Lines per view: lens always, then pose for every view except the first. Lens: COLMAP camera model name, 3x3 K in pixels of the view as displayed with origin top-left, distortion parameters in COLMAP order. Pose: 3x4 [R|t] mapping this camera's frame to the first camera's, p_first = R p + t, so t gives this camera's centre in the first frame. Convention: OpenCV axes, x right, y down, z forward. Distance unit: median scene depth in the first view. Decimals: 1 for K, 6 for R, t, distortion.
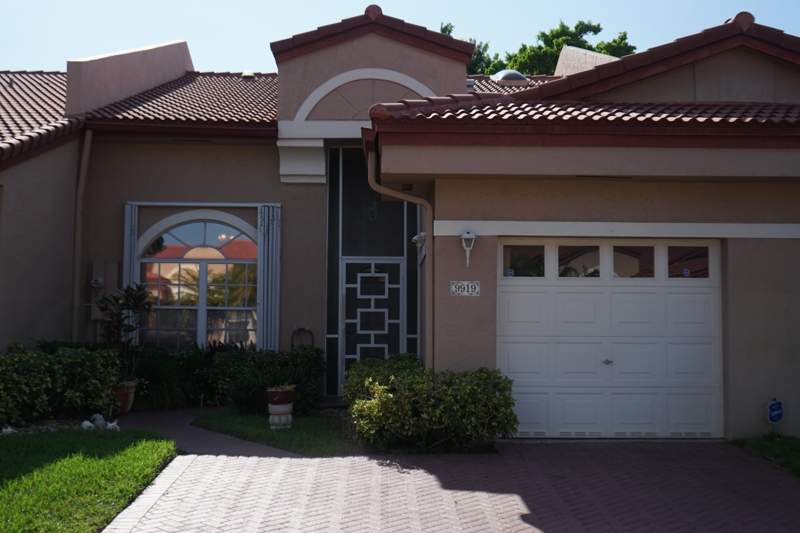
lens RADIAL K [[1026.2, 0, 399.3], [0, 1026.2, 265.6], [0, 0, 1]] dist [-0.030613, 0.000000]
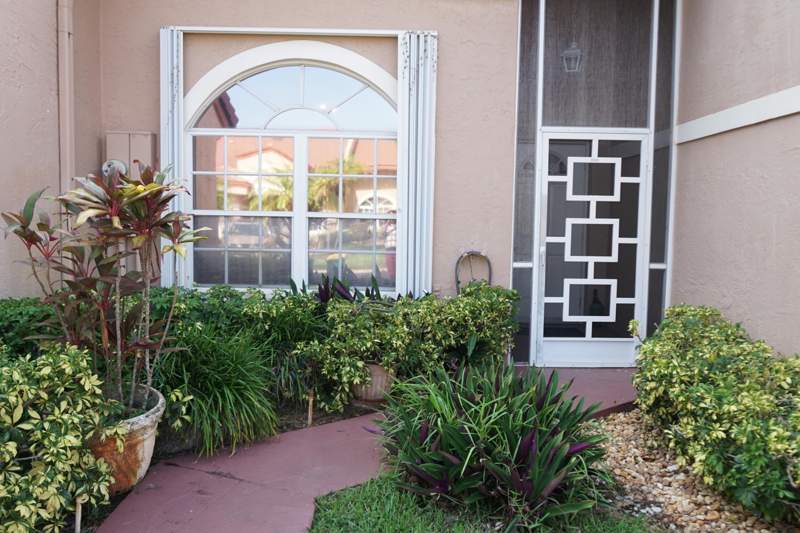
lens RADIAL K [[682.5, 0, 395.9], [0, 682.5, 266.6], [0, 0, 1]] dist [-0.055276, -0.001082]
pose [[0.999828, 0.007579, -0.016918, -0.162550], [-0.005206, 0.990677, 0.136132, 0.021423], [0.017792, -0.136021, 0.990546, 0.761952]]
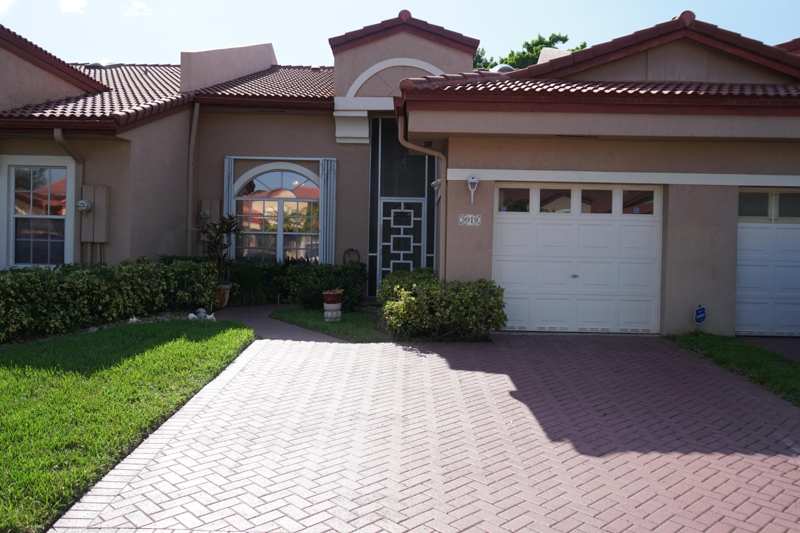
lens RADIAL K [[682.5, 0, 398.9], [0, 682.5, 267.4], [0, 0, 1]] dist [-0.055276, -0.001082]
pose [[0.999316, 0.013979, -0.034247, 0.002665], [-0.010987, 0.996229, 0.086063, 0.007599], [0.035321, -0.085627, 0.995701, 0.093886]]
